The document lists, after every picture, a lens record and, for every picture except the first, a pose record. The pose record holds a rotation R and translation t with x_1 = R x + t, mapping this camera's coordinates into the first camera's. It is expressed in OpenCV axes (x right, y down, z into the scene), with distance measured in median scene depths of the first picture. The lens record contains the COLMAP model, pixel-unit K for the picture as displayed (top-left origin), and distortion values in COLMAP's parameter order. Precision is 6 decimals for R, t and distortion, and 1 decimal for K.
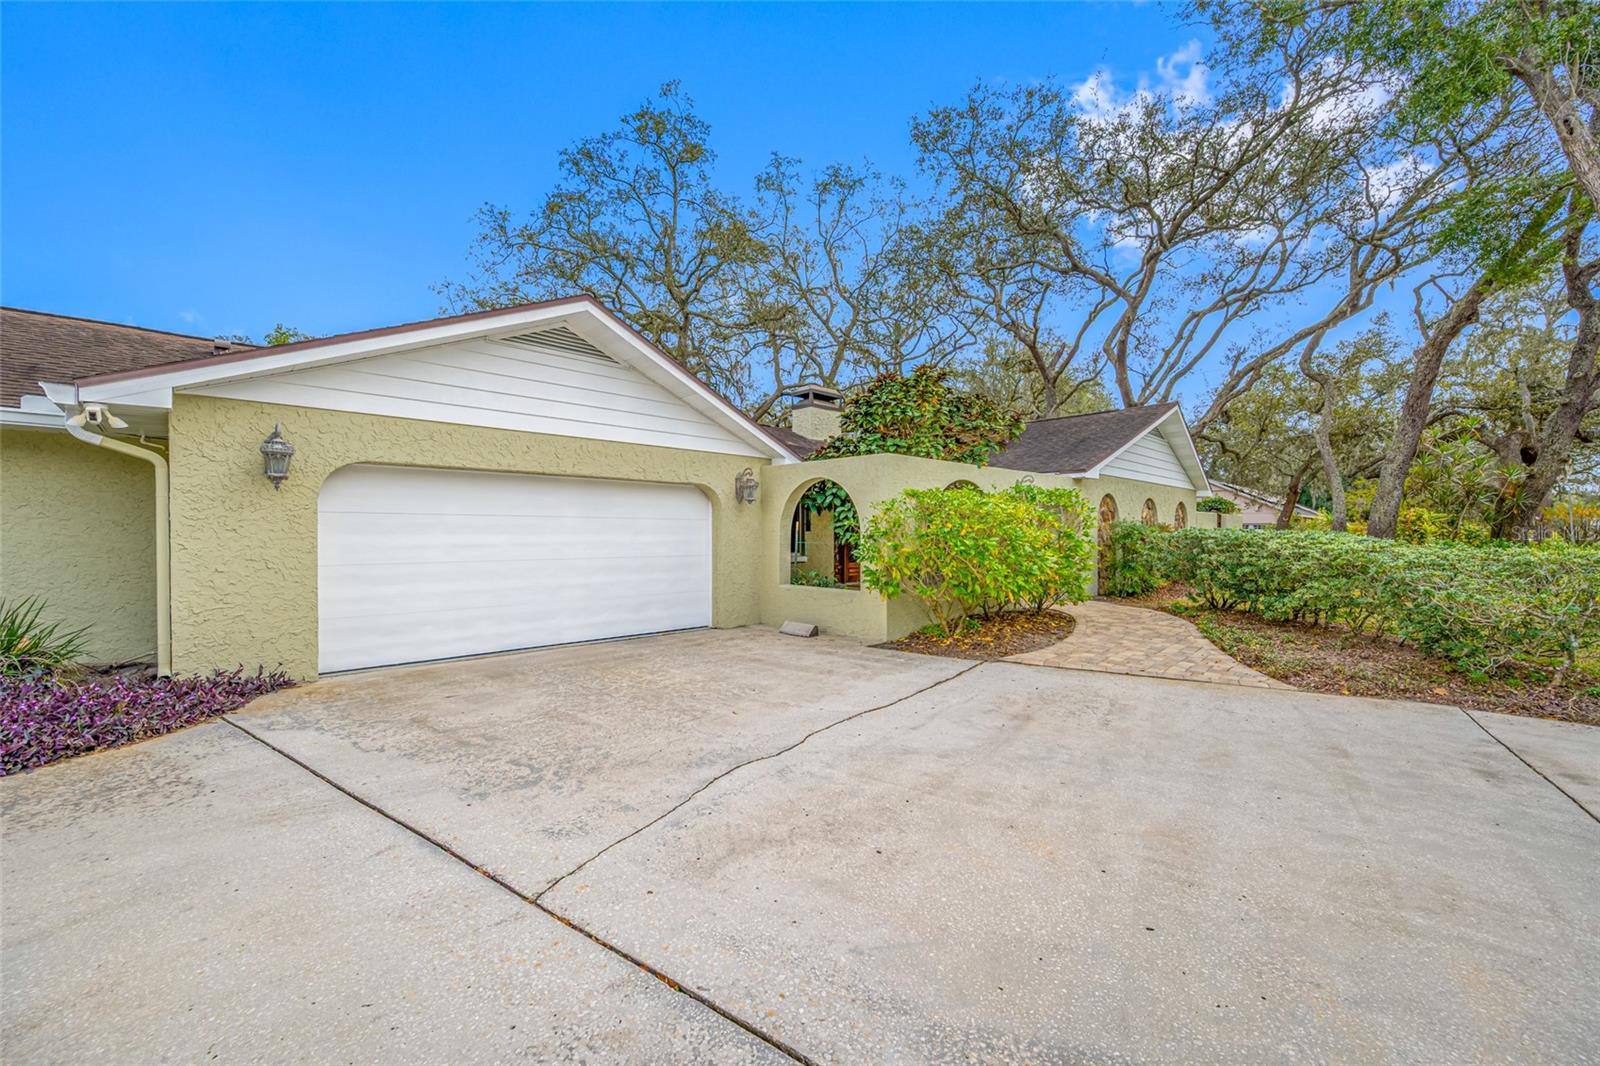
lens RADIAL K [[637.8, 0, 792.0], [0, 637.8, 524.6], [0, 0, 1]] dist [-0.001151, 0.000477]
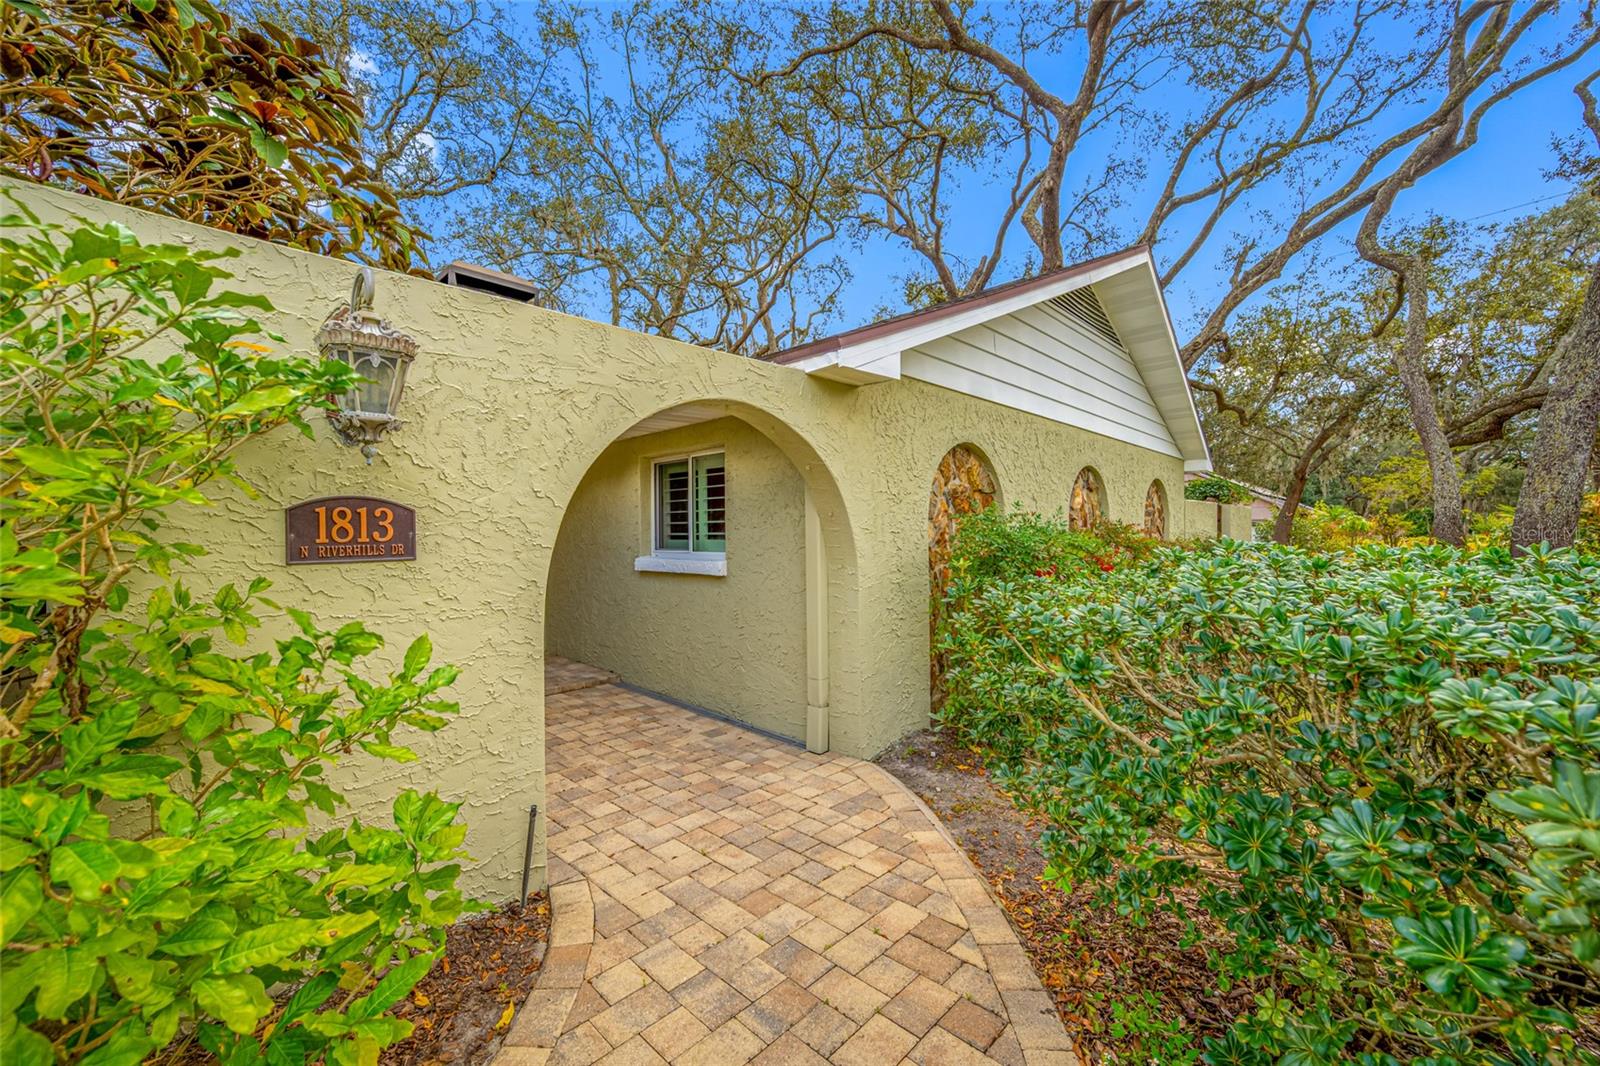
lens RADIAL K [[625.4, 0, 803.4], [0, 625.4, 531.3], [0, 0, 1]] dist [0.000502, 0.000119]
pose [[0.999181, -0.008505, 0.039569, 0.343980], [0.008162, 0.999928, 0.008822, -0.000873], [-0.039641, -0.008492, 0.999178, 0.571054]]
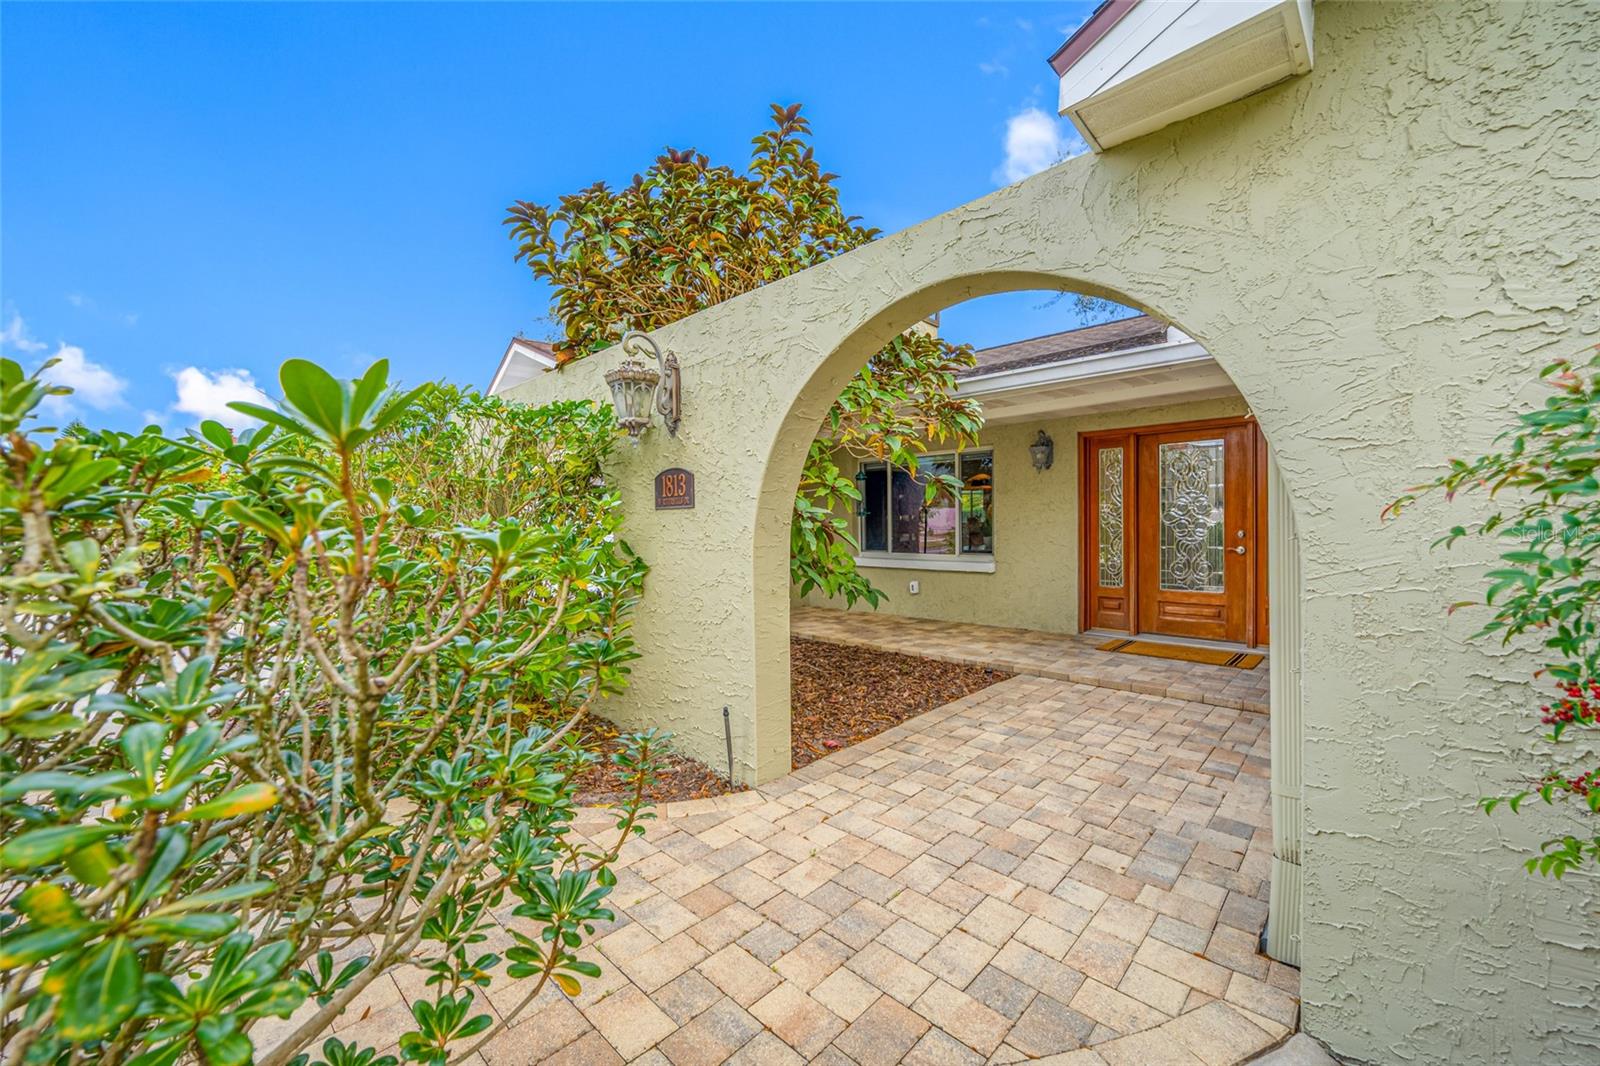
lens RADIAL K [[630.8, 0, 802.3], [0, 630.8, 532.4], [0, 0, 1]] dist [-0.001048, -0.000029]
pose [[0.046544, 0.014389, -0.998813, 0.466334], [0.020061, 0.999681, 0.015336, 0.011070], [0.998715, -0.020751, 0.046240, 0.731627]]
